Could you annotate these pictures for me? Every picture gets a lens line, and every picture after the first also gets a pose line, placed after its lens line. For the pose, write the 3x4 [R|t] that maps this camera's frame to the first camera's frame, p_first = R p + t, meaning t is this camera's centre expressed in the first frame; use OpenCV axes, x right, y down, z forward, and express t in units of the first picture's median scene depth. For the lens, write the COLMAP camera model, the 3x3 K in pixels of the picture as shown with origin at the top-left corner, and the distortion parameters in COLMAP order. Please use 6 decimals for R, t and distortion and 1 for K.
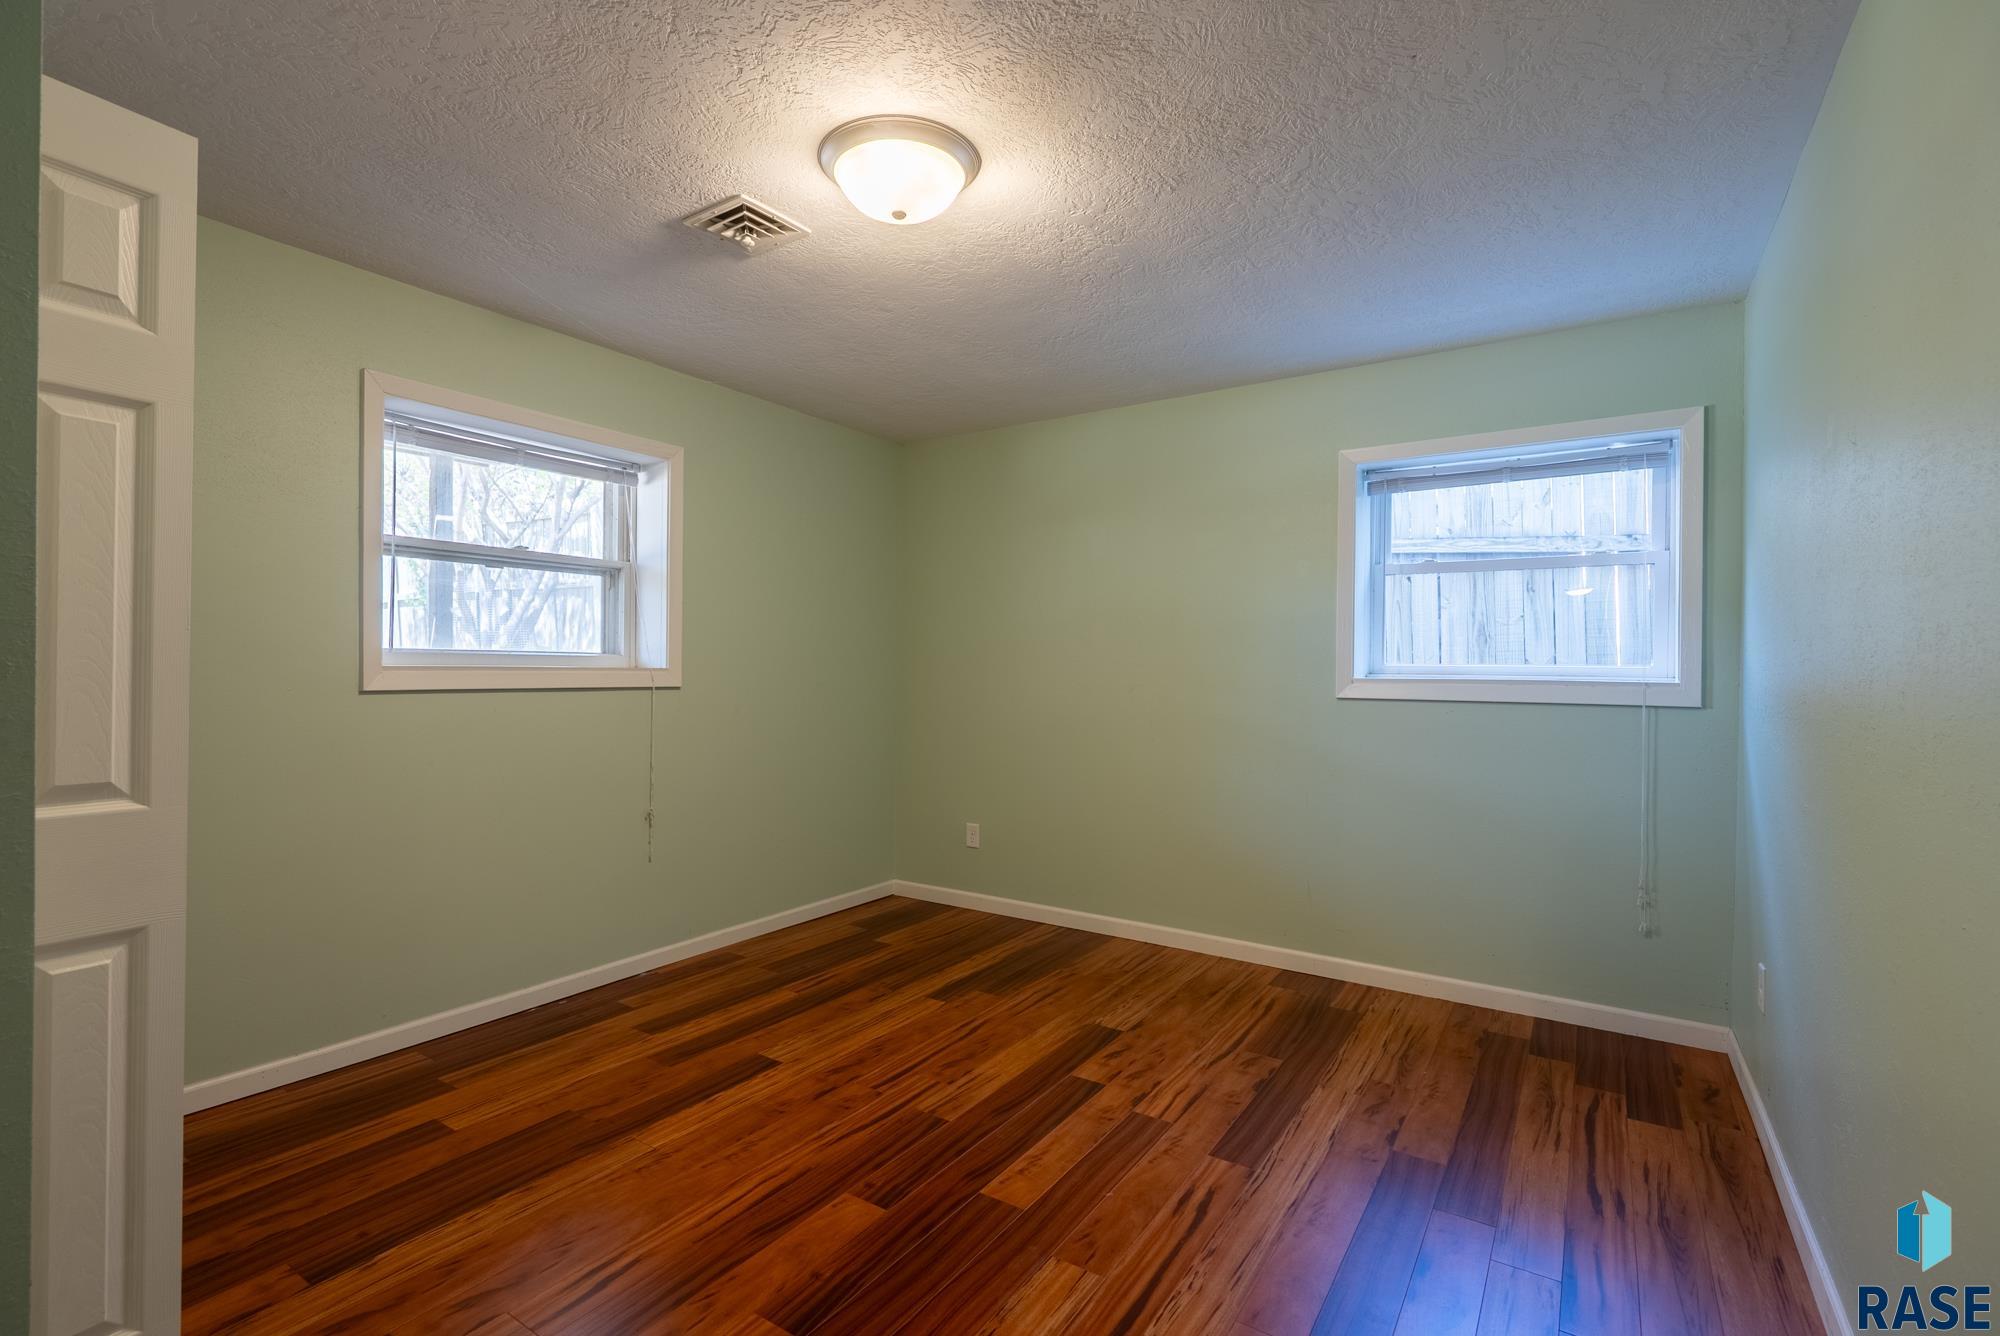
lens RADIAL K [[907.8, 0, 999.1], [0, 907.8, 665.6], [0, 0, 1]] dist [-0.004931, -0.000096]
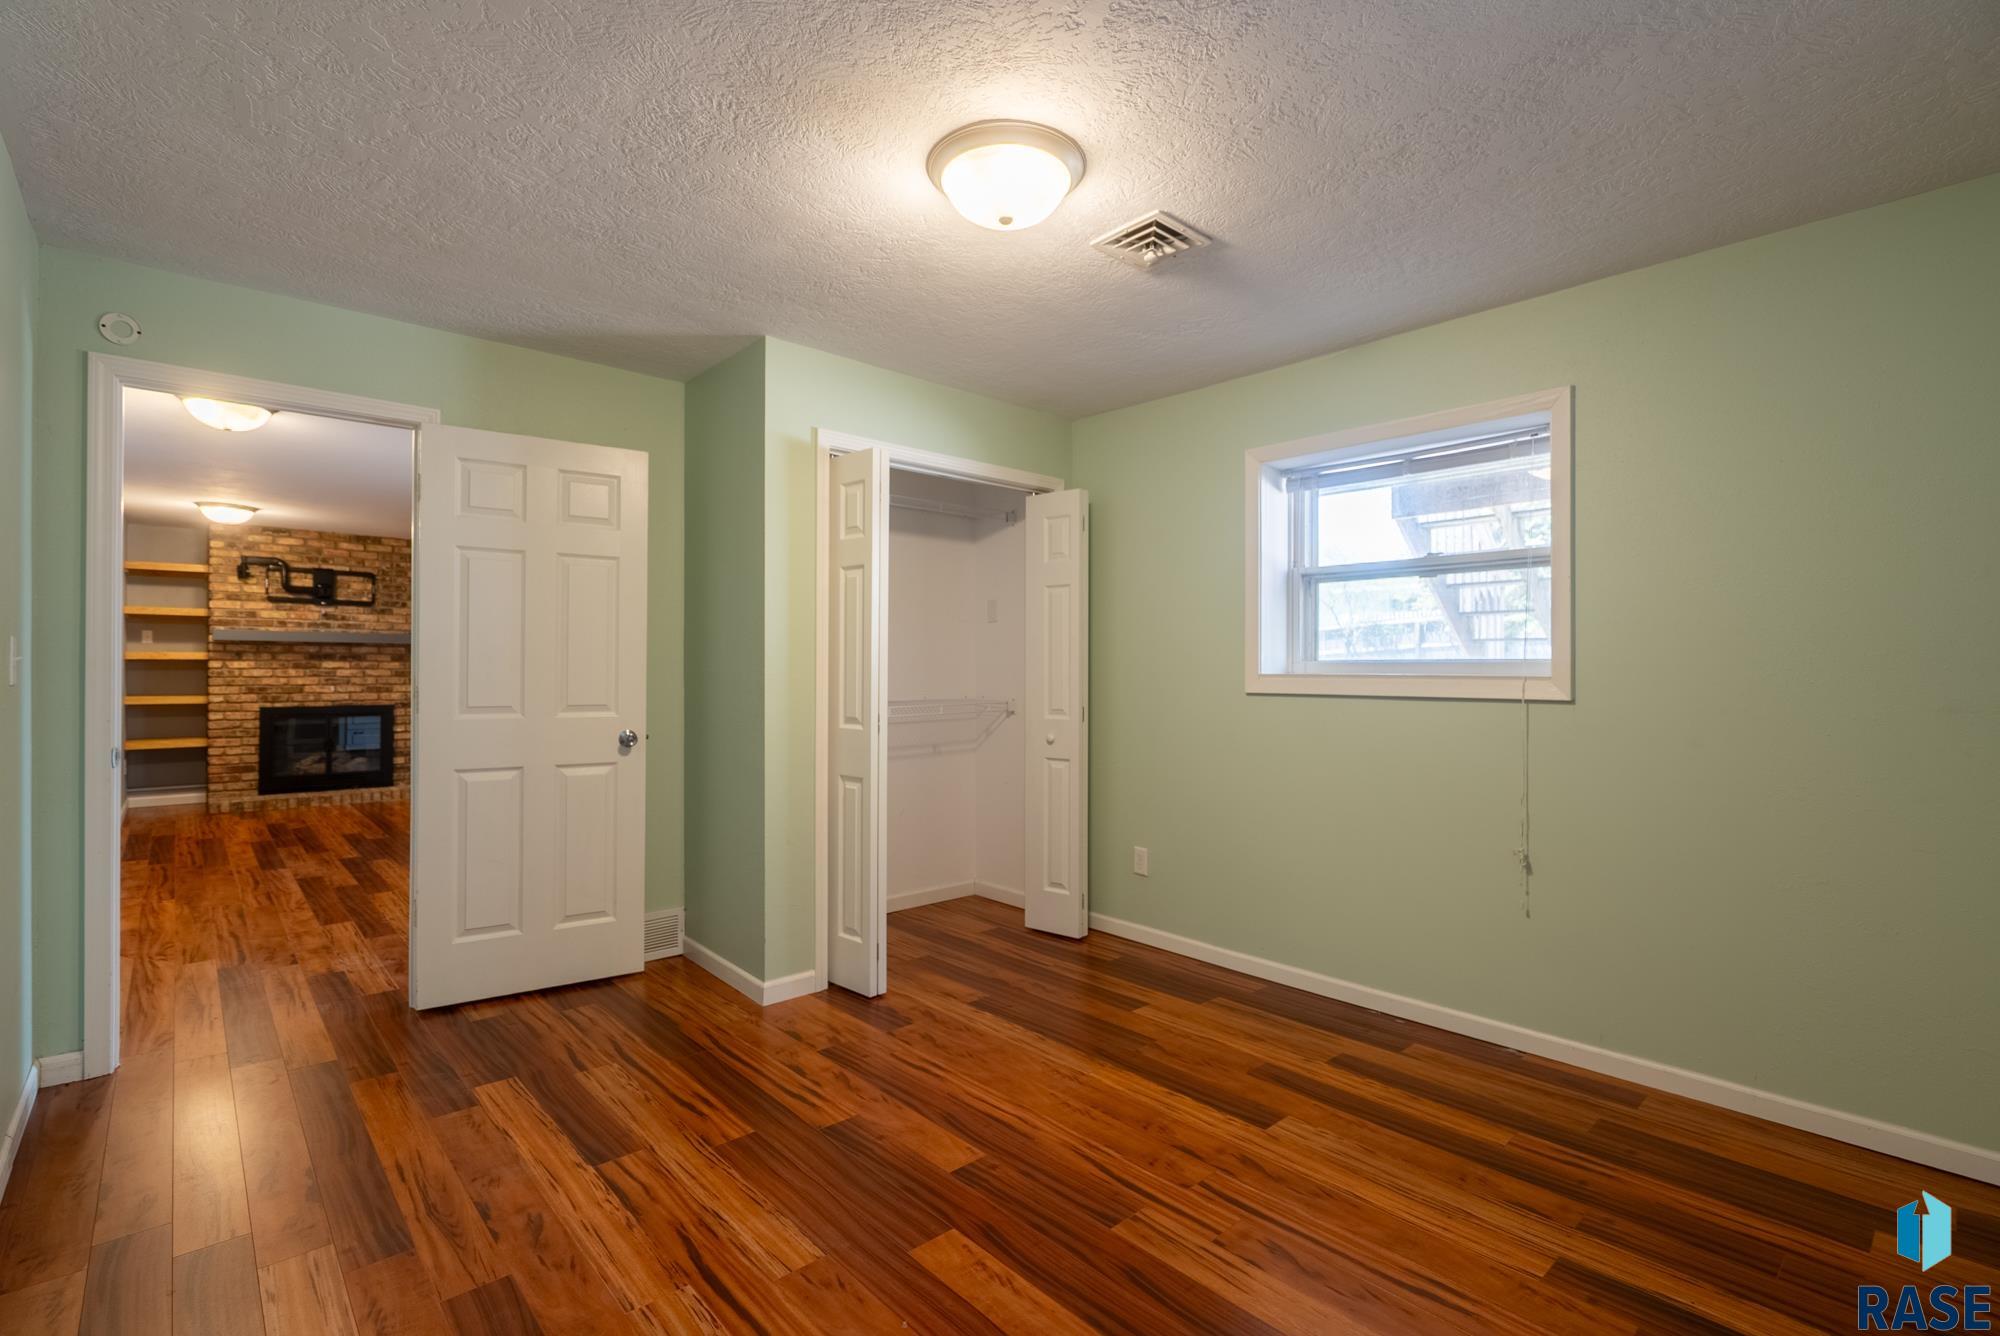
lens RADIAL K [[907.8, 0, 996.8], [0, 907.8, 674.0], [0, 0, 1]] dist [-0.004931, -0.000096]
pose [[-0.247583, -0.007597, -0.968837, 0.709476], [-0.004956, 0.999966, -0.006575, 0.010539], [0.968854, 0.003174, -0.247612, 1.026228]]
